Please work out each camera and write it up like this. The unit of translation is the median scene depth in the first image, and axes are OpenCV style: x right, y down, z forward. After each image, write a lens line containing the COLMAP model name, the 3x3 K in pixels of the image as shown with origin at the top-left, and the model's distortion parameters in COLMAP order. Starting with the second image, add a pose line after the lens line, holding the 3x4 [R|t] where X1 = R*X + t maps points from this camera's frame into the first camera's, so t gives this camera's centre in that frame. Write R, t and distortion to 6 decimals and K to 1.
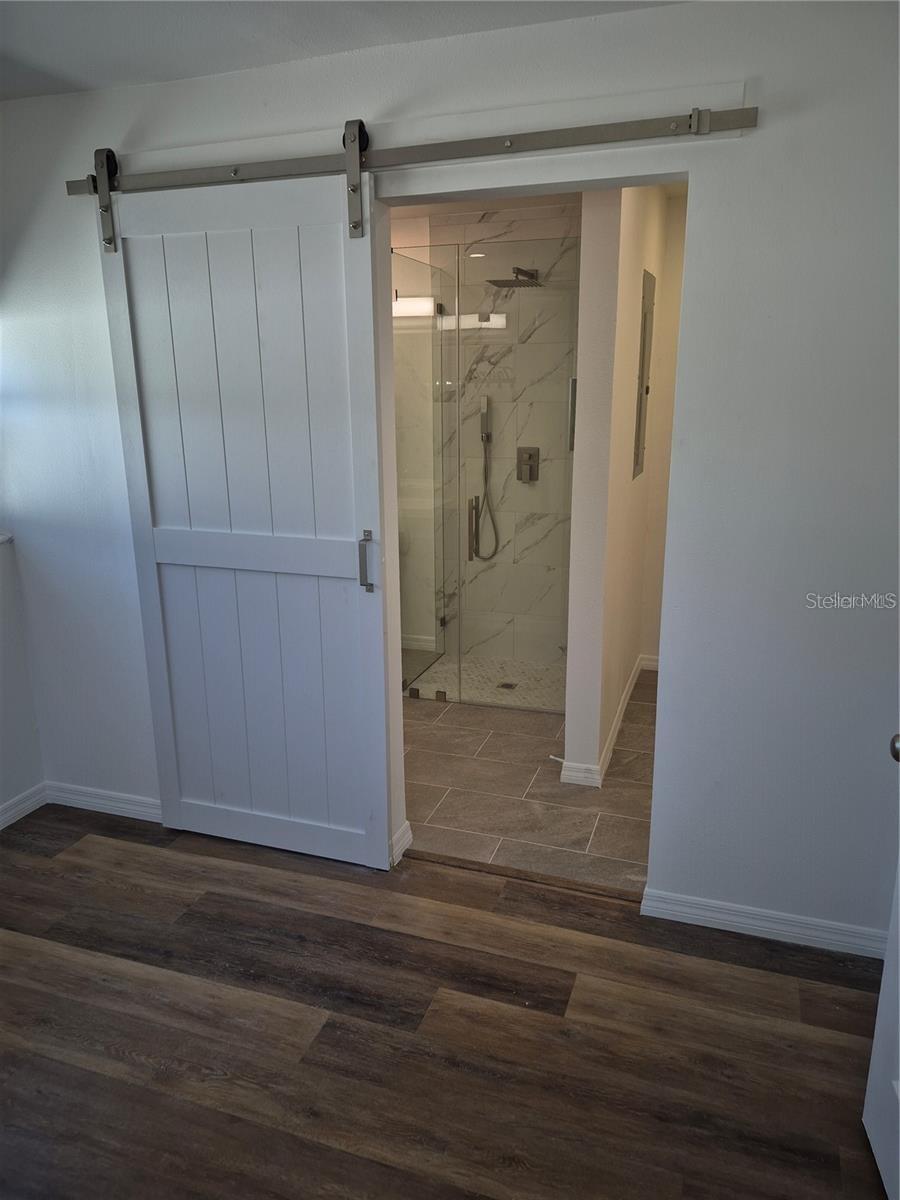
lens RADIAL K [[832.5, 0, 450.9], [0, 832.5, 601.2], [0, 0, 1]] dist [0.012024, -0.010690]
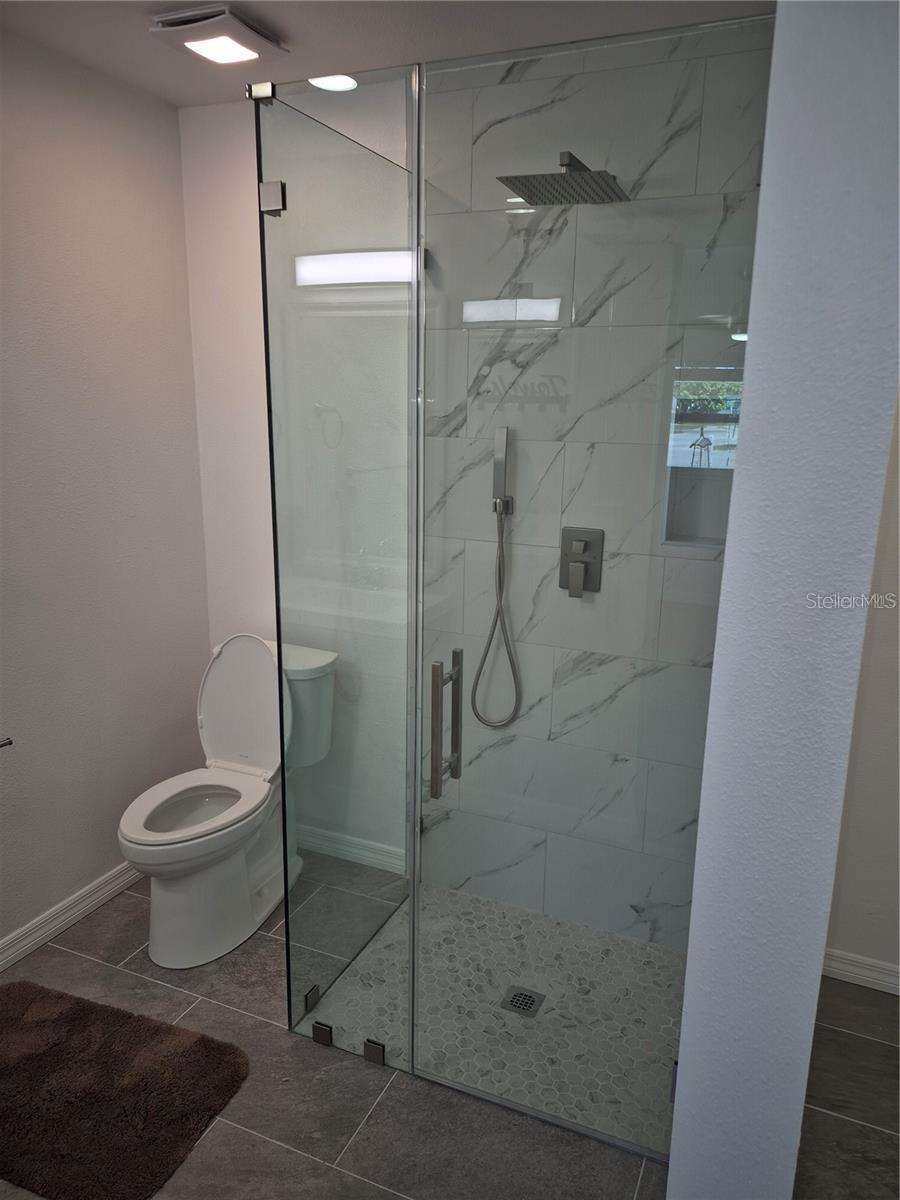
lens RADIAL K [[832.5, 0, 444.9], [0, 832.5, 592.0], [0, 0, 1]] dist [0.012024, -0.010690]
pose [[0.995956, 0.042295, -0.079258, 0.049895], [-0.044962, 0.998471, -0.032168, -0.124645], [0.077776, 0.035601, 0.996335, 0.480174]]
